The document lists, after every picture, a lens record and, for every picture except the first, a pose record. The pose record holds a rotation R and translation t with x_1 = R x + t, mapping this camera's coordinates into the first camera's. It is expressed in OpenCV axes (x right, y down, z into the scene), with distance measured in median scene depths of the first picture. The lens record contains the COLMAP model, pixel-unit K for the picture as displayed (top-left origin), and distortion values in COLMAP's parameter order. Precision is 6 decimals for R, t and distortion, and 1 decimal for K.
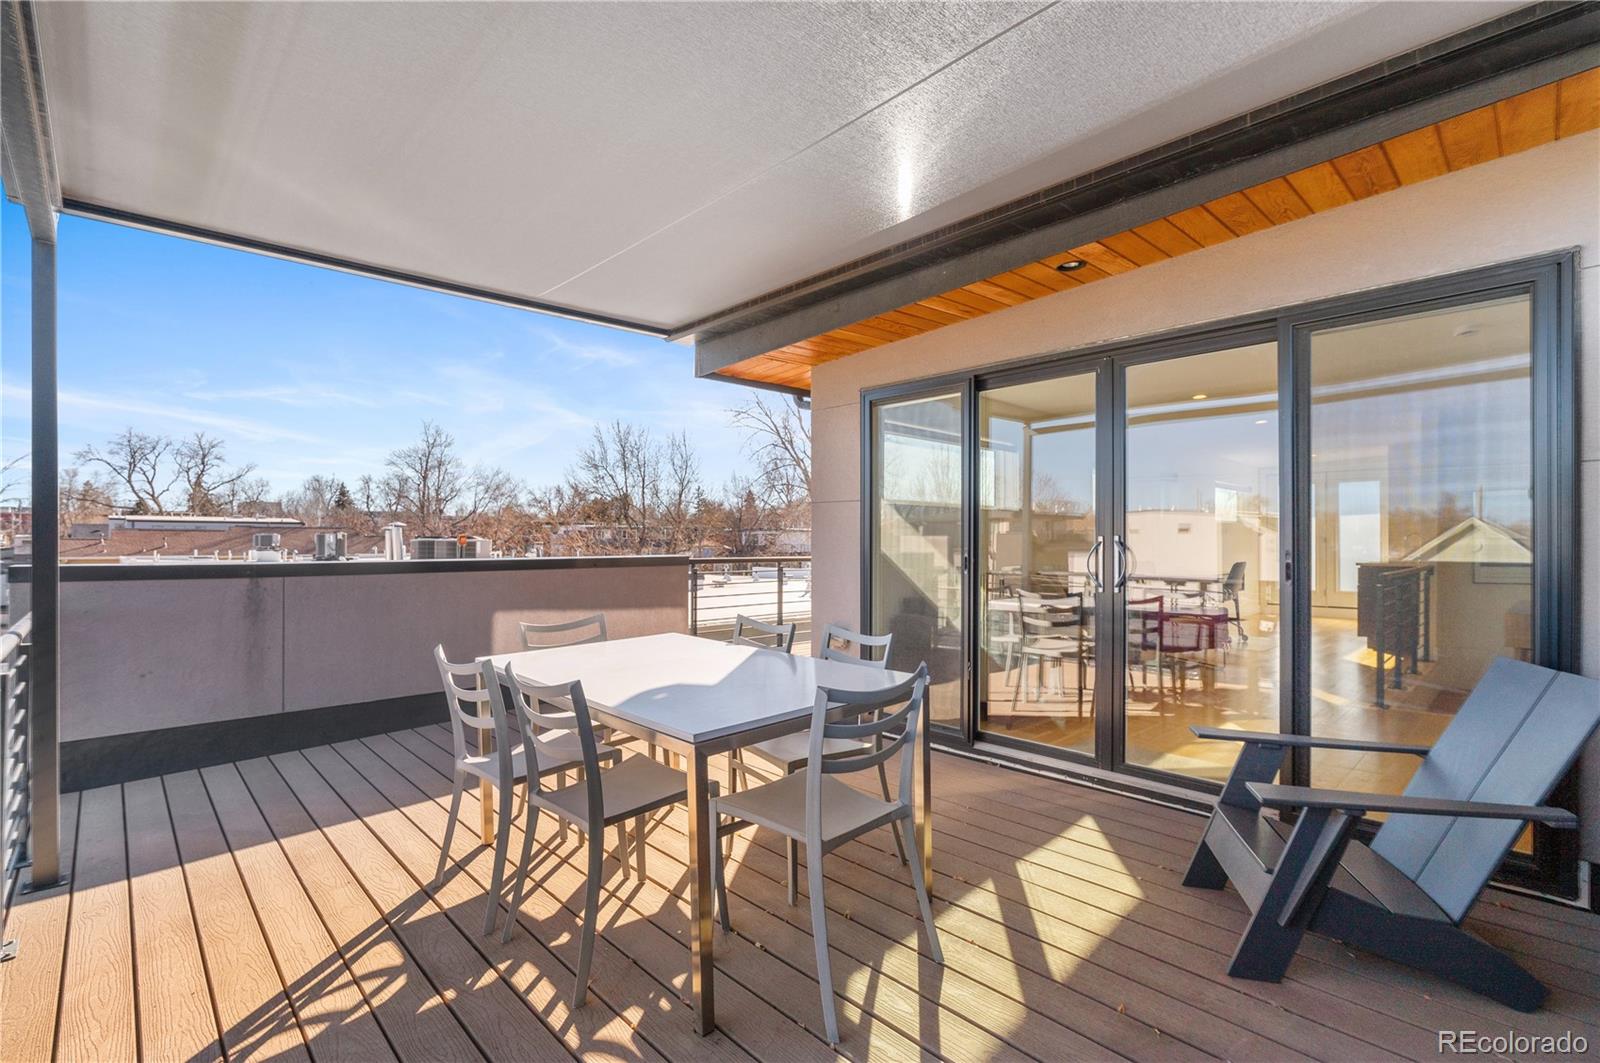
lens RADIAL K [[722.4, 0, 800.6], [0, 722.4, 539.8], [0, 0, 1]] dist [-0.003518, 0.001634]
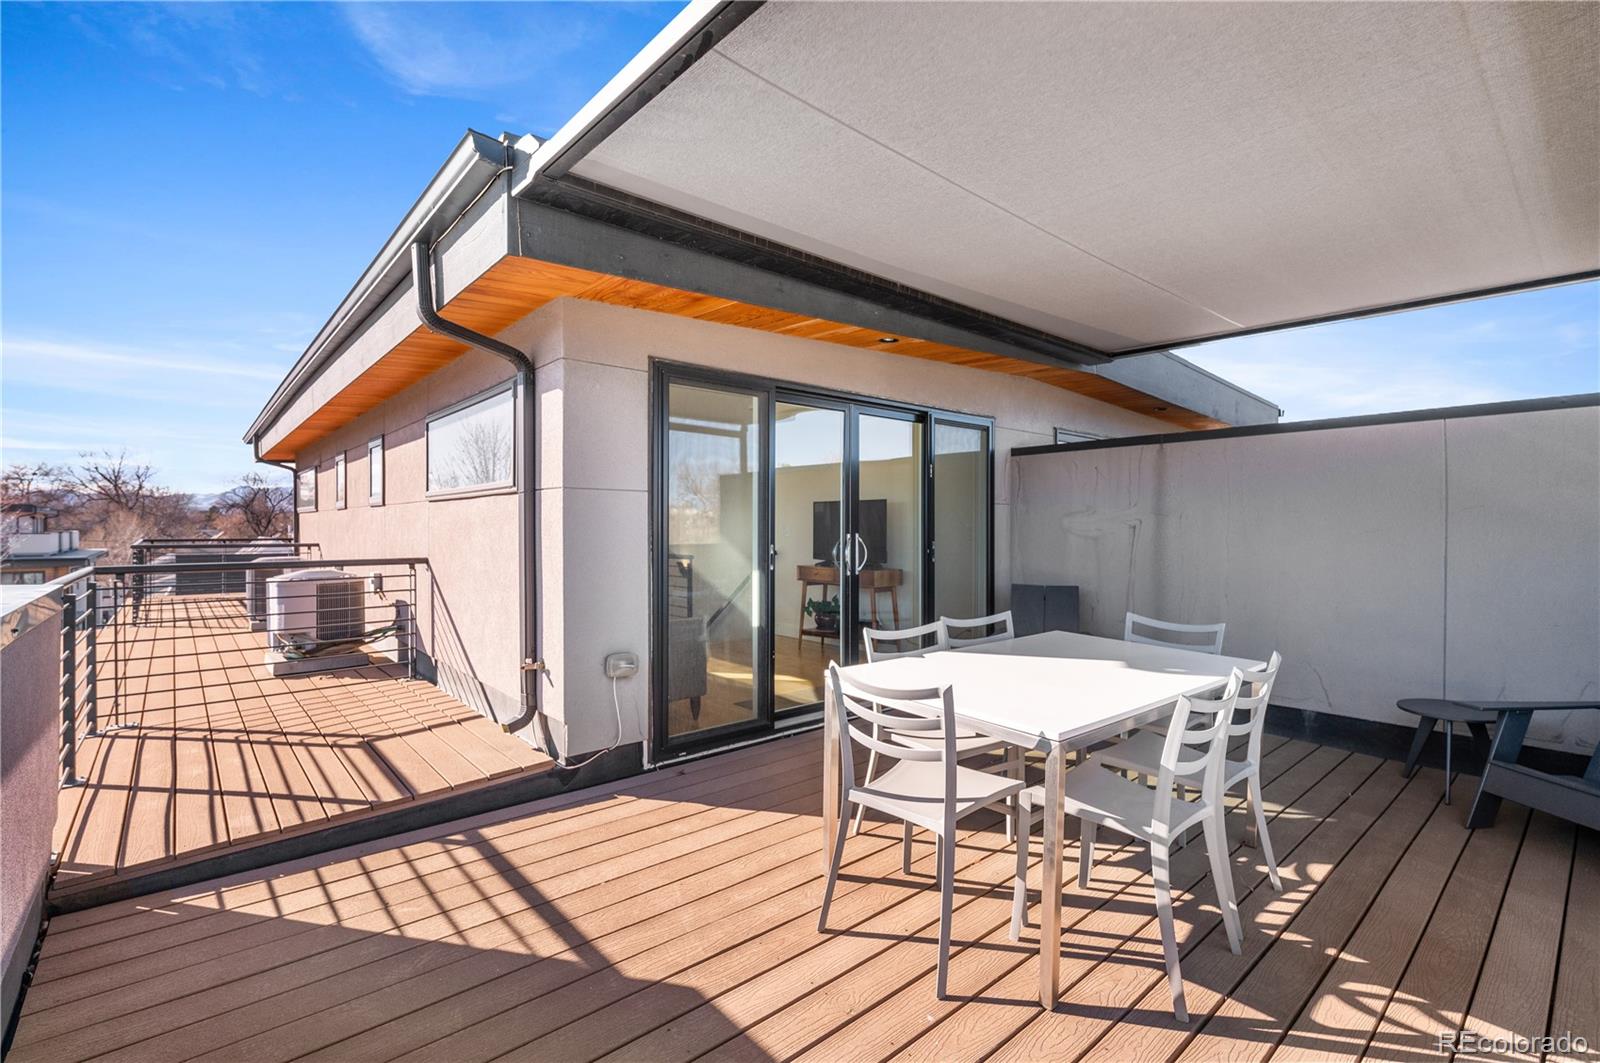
lens RADIAL K [[722.4, 0, 801.6], [0, 722.4, 529.4], [0, 0, 1]] dist [-0.003518, 0.001634]
pose [[0.044102, -0.006404, 0.999007, -1.592604], [-0.006436, 0.999957, 0.006694, -0.039560], [-0.999006, -0.006725, 0.044058, 1.719104]]
